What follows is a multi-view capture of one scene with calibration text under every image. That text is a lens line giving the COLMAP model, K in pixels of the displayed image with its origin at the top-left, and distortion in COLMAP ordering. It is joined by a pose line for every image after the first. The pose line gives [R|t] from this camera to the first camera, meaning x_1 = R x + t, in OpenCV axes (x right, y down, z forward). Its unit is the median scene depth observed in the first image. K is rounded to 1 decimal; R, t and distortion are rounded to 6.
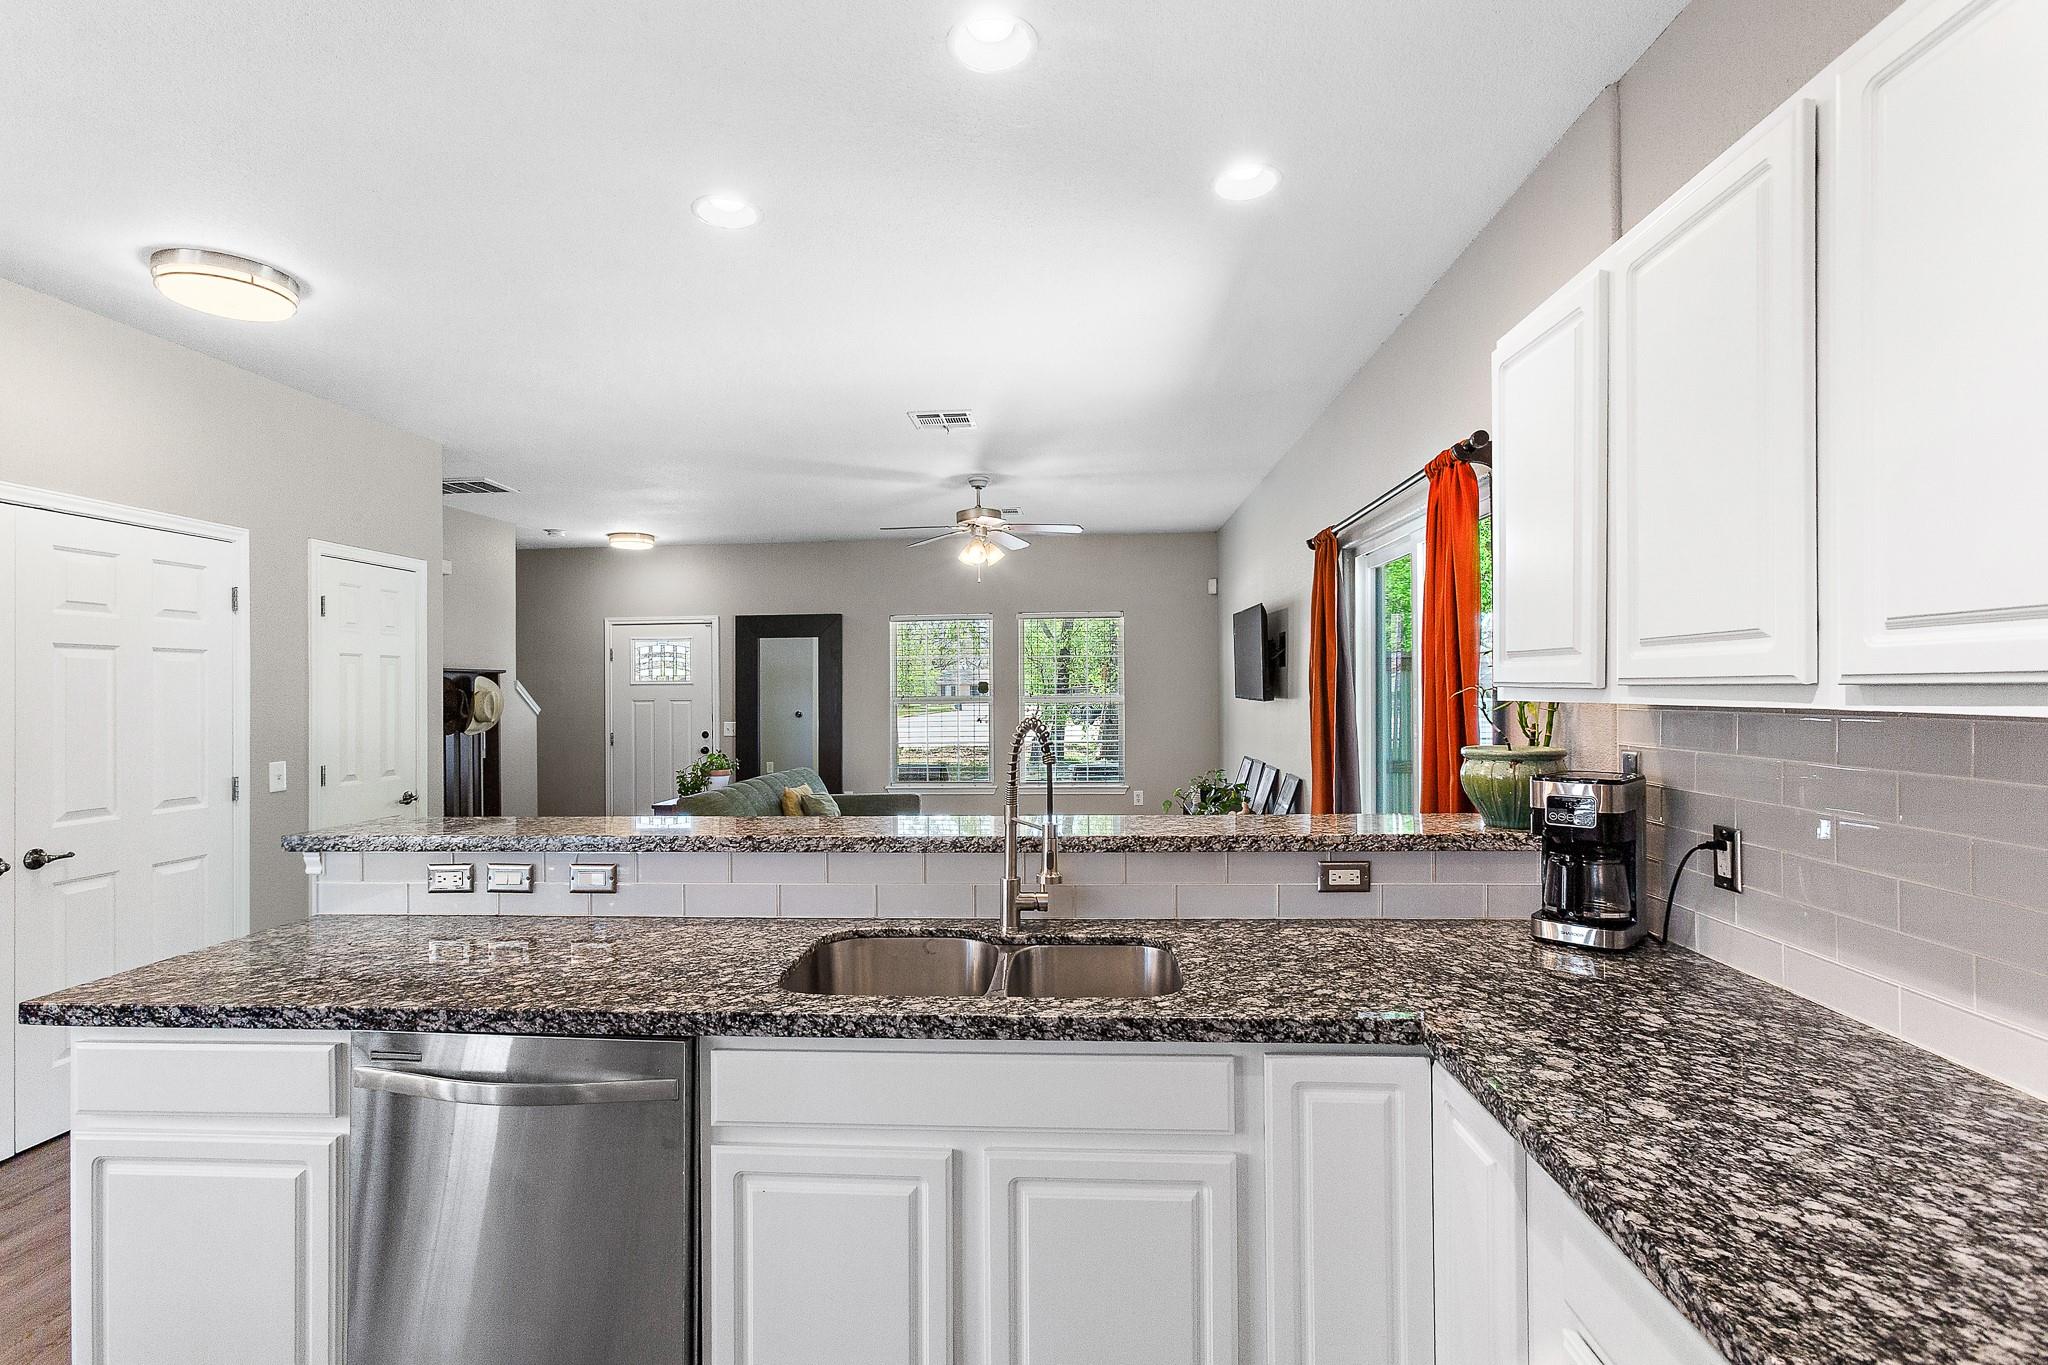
lens RADIAL K [[951.9, 0, 1018.8], [0, 951.9, 678.3], [0, 0, 1]] dist [-0.012042, 0.005512]
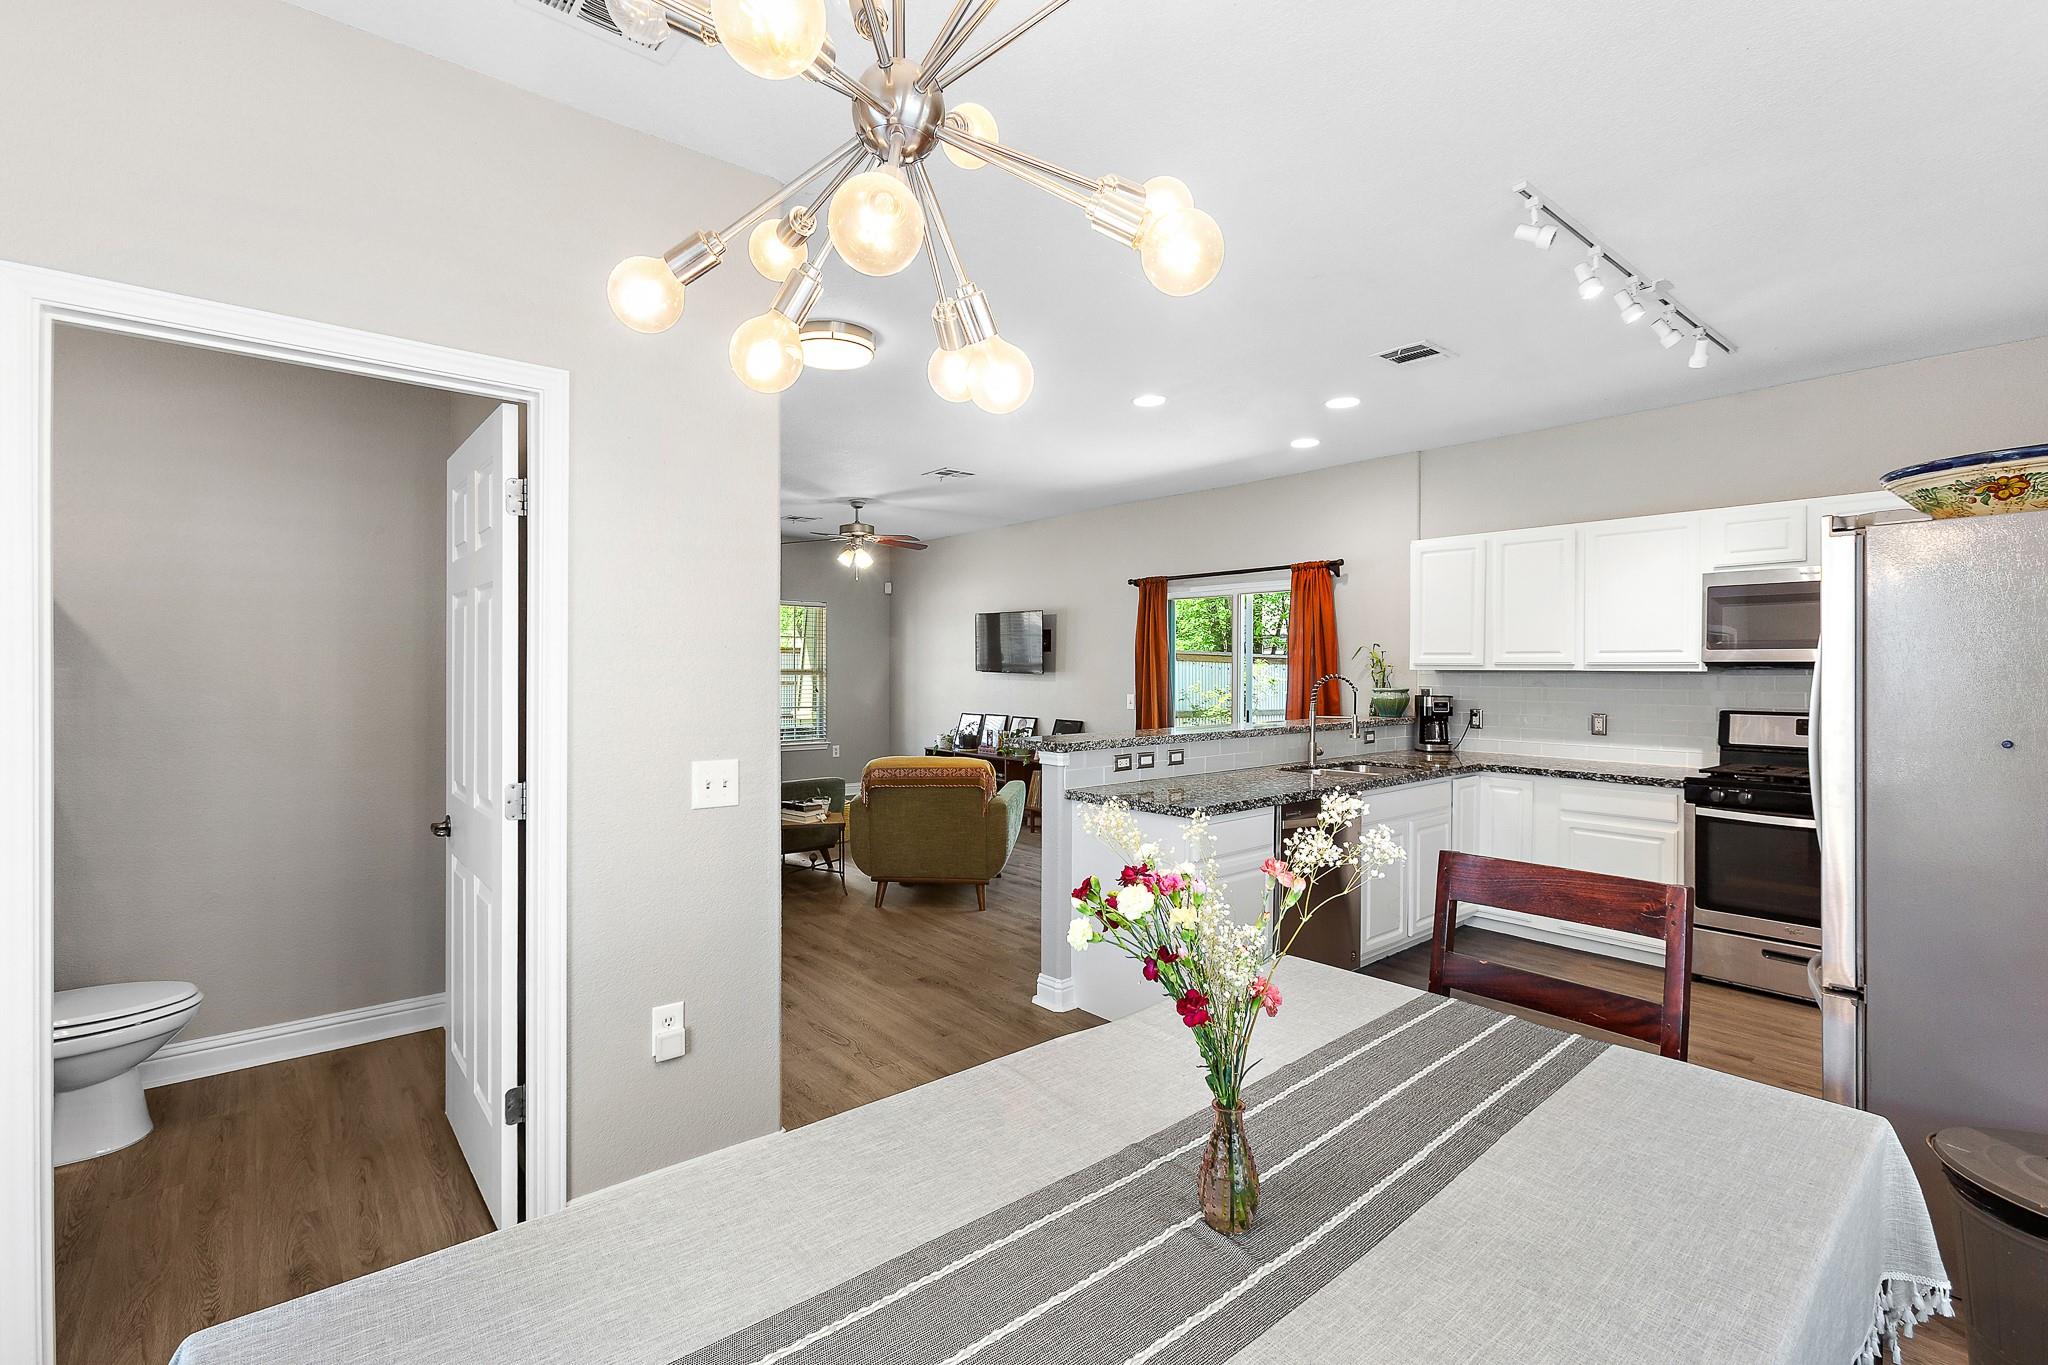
lens RADIAL K [[951.9, 0, 985.4], [0, 951.9, 659.2], [0, 0, 1]] dist [-0.012042, 0.005512]
pose [[0.728184, 0.016614, 0.685180, -2.643667], [-0.016738, 0.999839, -0.006456, 0.037090], [-0.685177, -0.006767, 0.728345, -0.194379]]
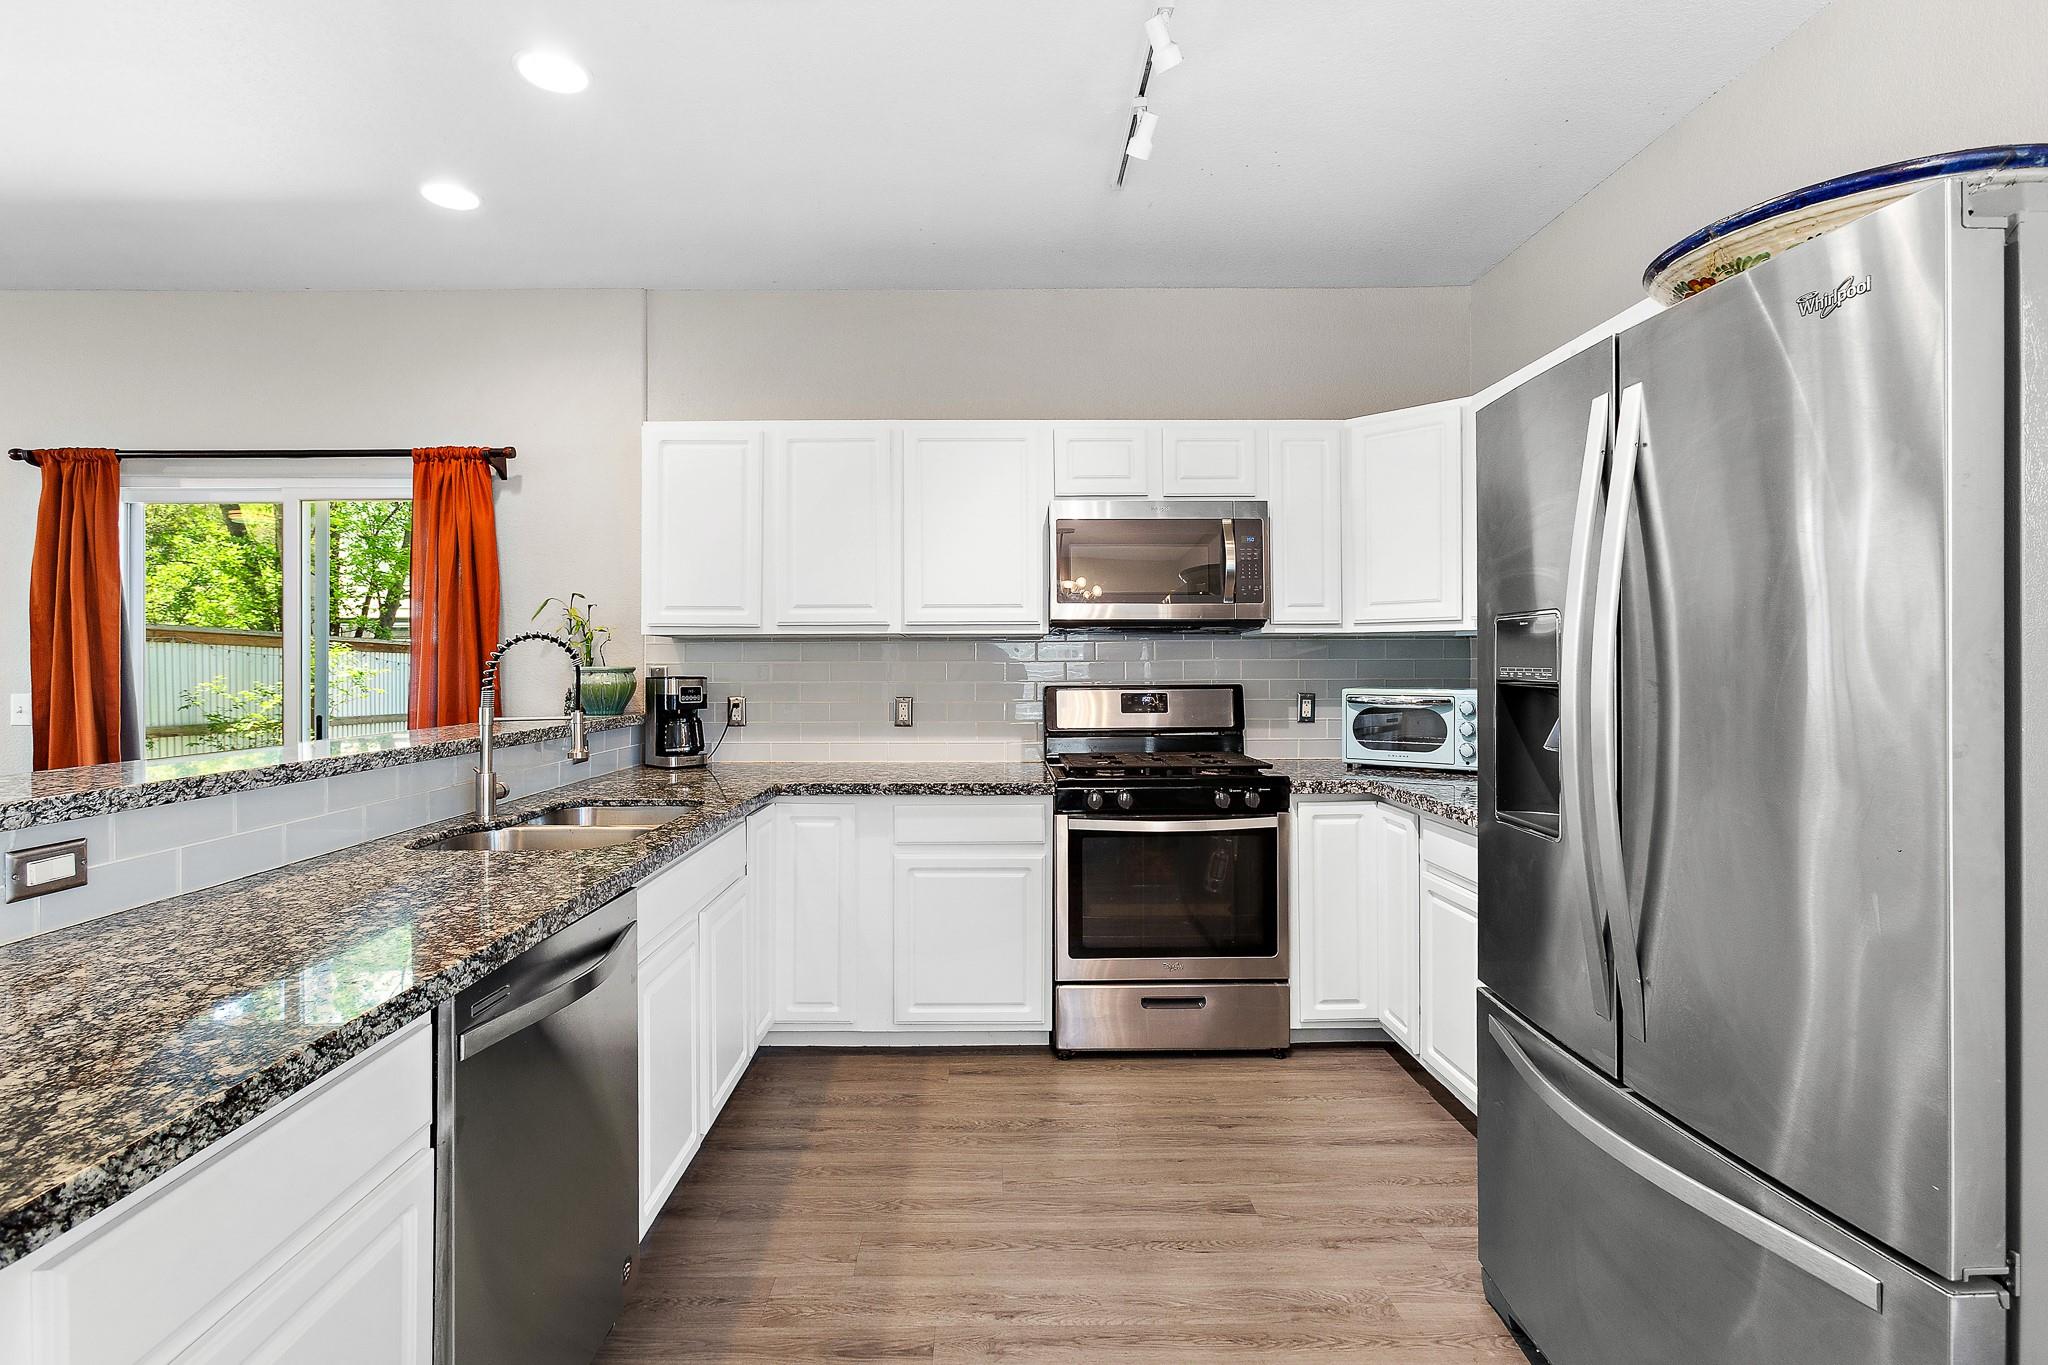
lens RADIAL K [[951.9, 0, 1013.4], [0, 951.9, 670.7], [0, 0, 1]] dist [-0.012042, 0.005512]
pose [[-0.089171, 0.008085, 0.995984, -1.381676], [-0.005338, 0.999949, -0.008595, 0.113965], [-0.996002, -0.006083, -0.089123, 0.582471]]
